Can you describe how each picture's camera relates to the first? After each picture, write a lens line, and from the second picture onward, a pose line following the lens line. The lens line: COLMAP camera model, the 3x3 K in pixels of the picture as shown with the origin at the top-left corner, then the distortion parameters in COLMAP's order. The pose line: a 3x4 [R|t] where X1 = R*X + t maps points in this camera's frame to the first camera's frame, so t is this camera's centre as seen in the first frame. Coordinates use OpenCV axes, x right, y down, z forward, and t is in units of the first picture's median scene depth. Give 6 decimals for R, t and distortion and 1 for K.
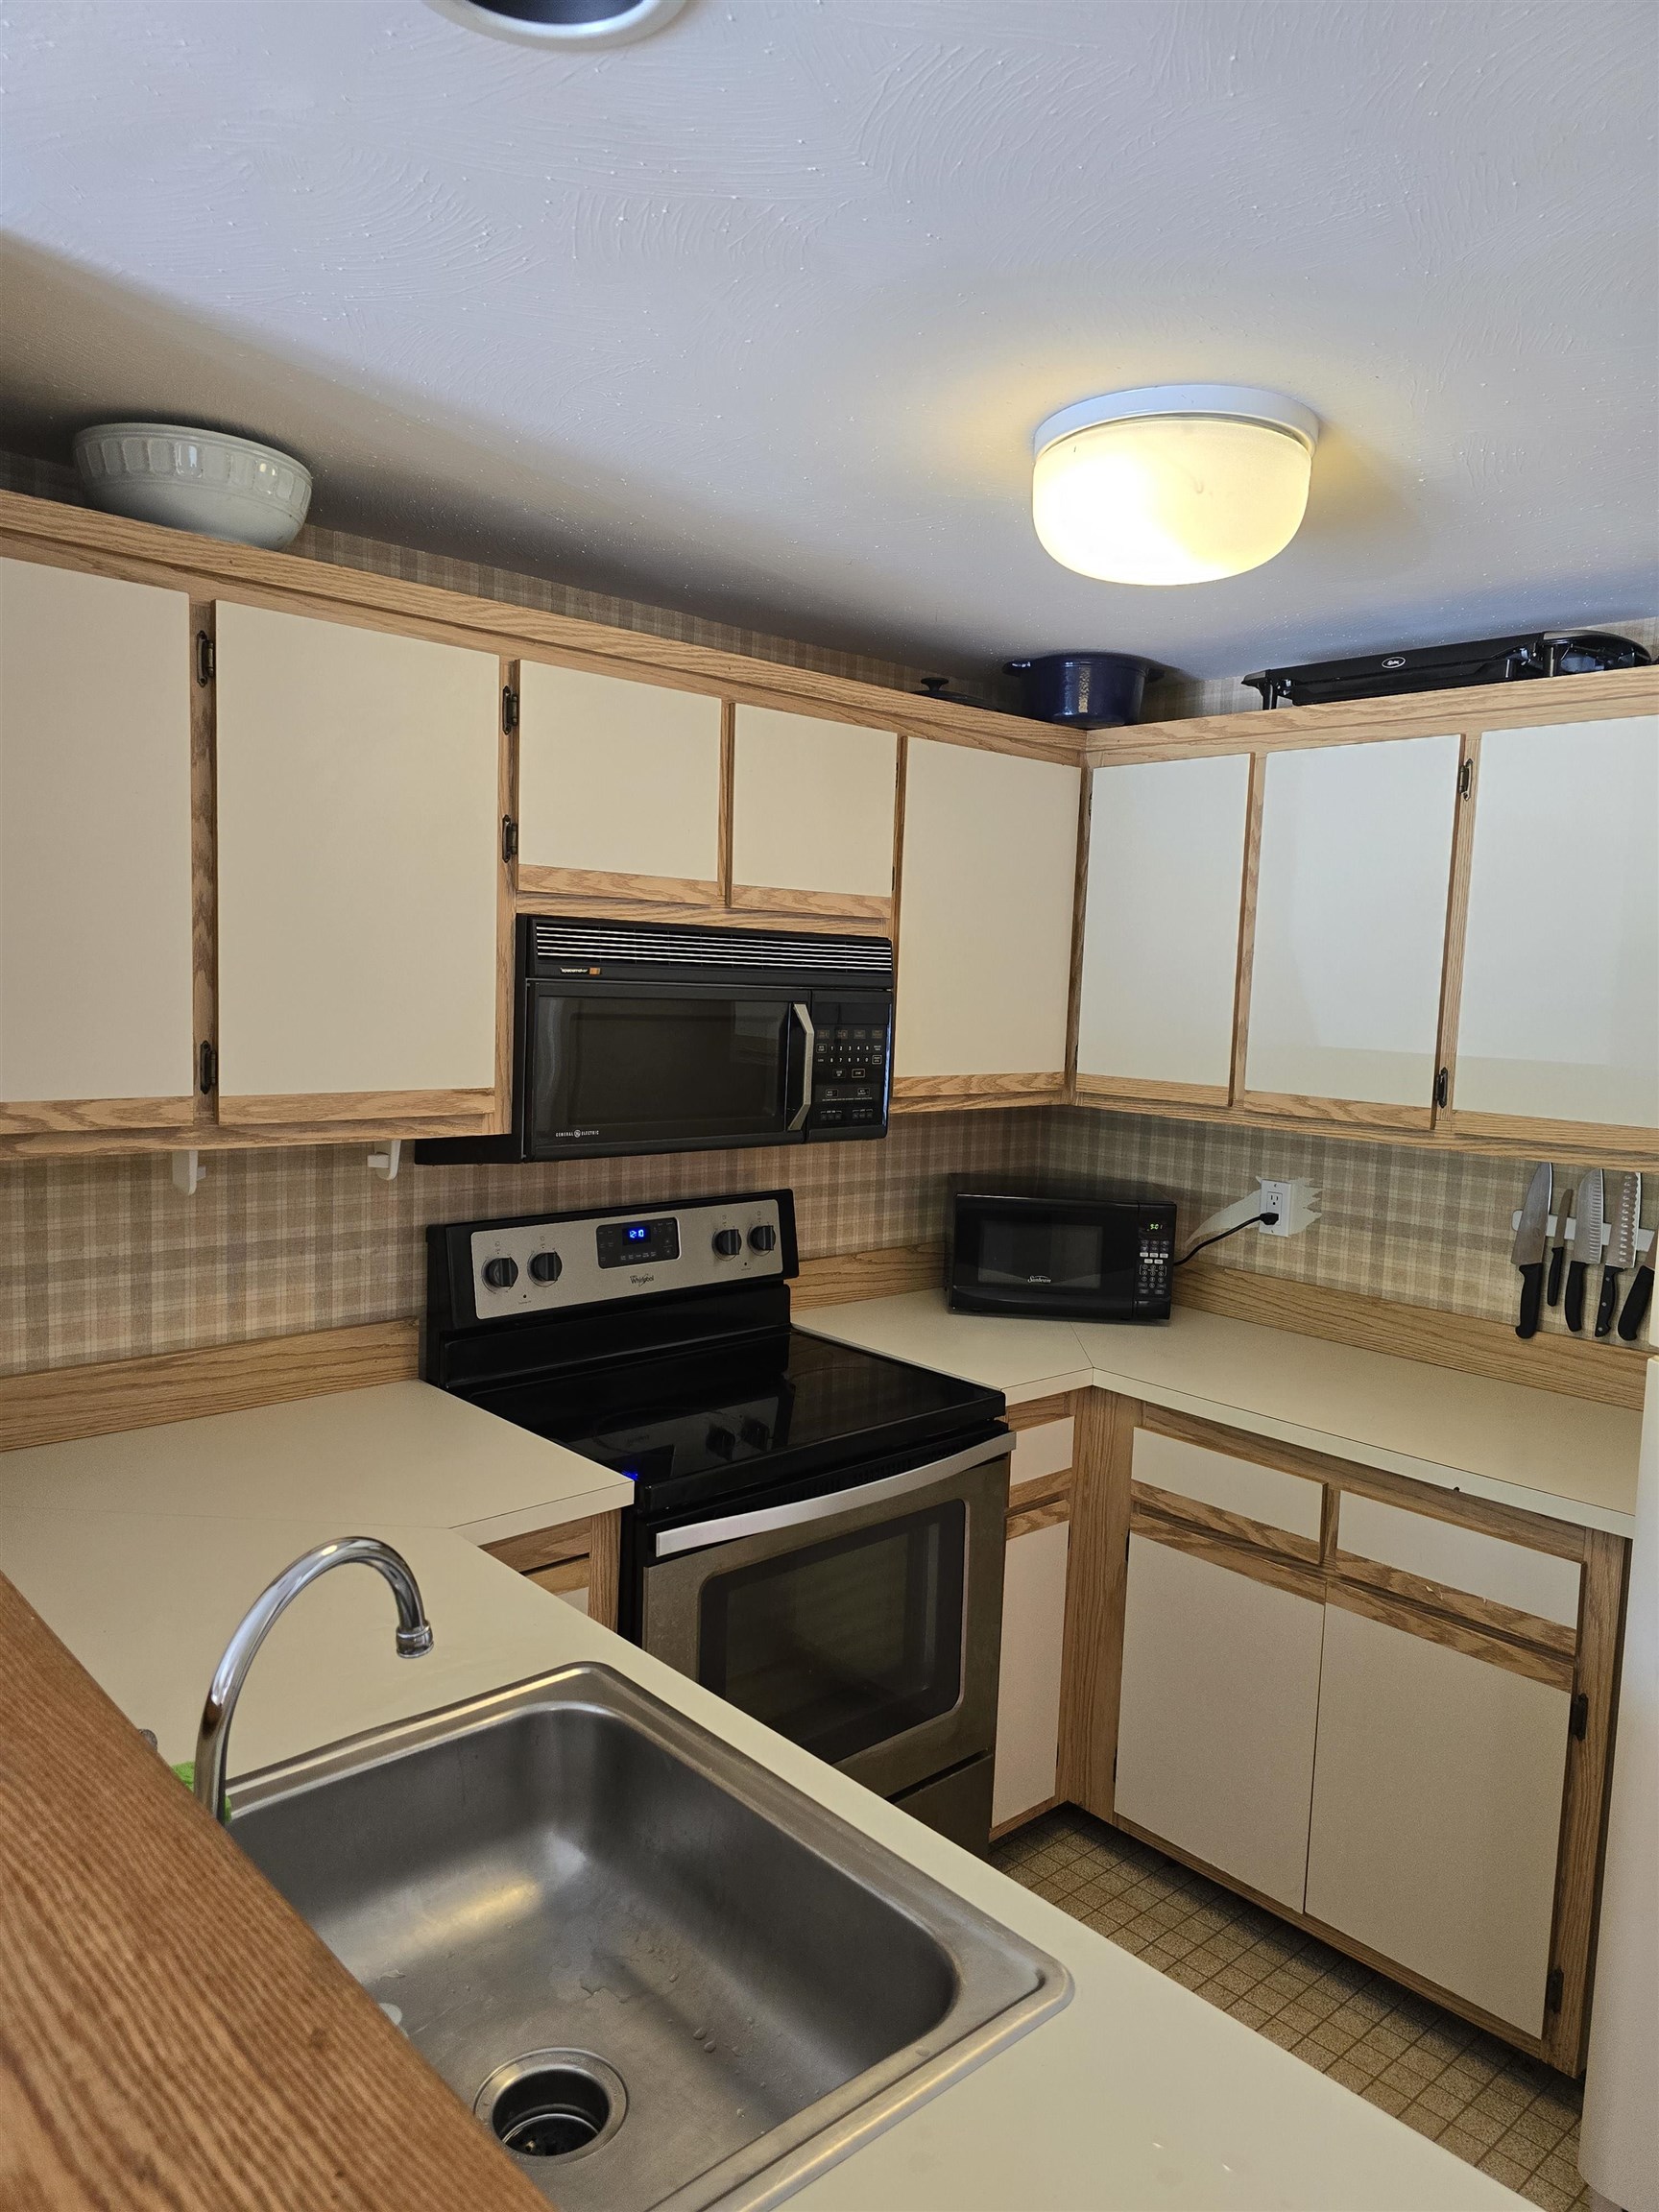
lens RADIAL K [[1462.2, 0, 829.7], [0, 1462.2, 1102.1], [0, 0, 1]] dist [0.114214, -0.179926]
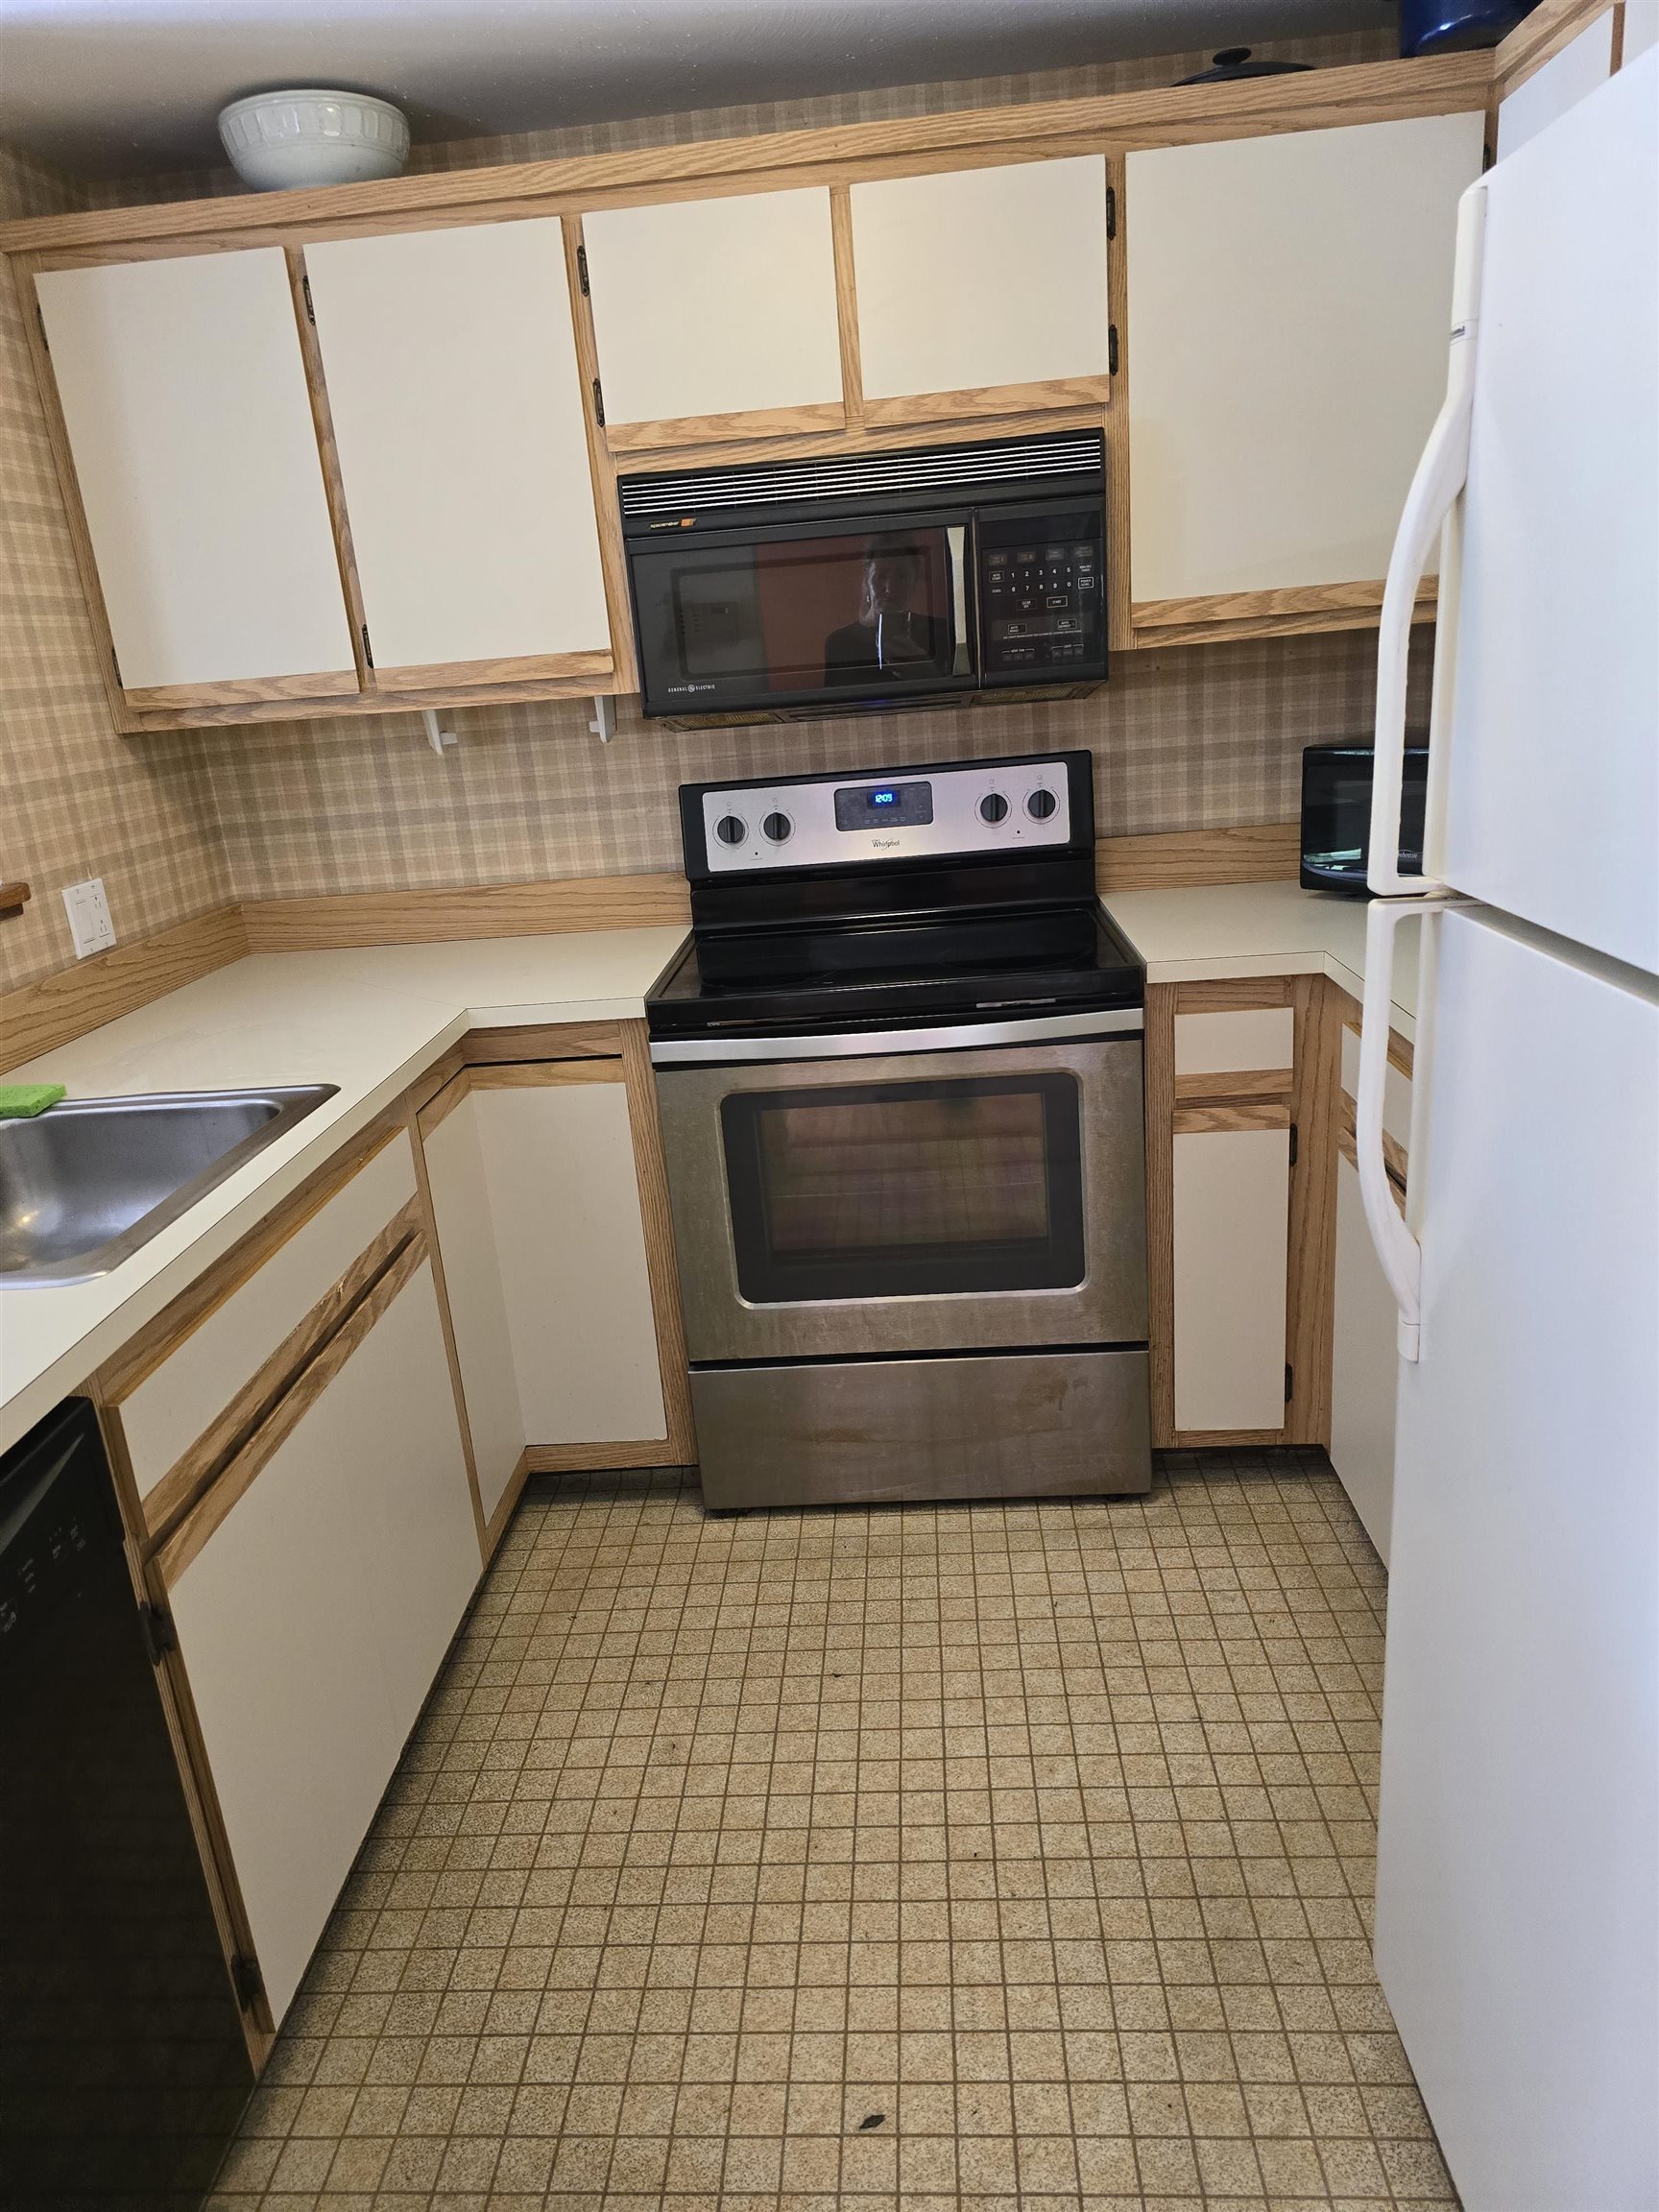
lens RADIAL K [[1504.7, 0, 809.3], [0, 1504.7, 1111.5], [0, 0, 1]] dist [0.073953, -0.079841]
pose [[0.688632, 0.121483, -0.714863, 0.662027], [0.045719, 0.976630, 0.210008, 0.088160], [0.723669, -0.177301, 0.666984, 0.253298]]
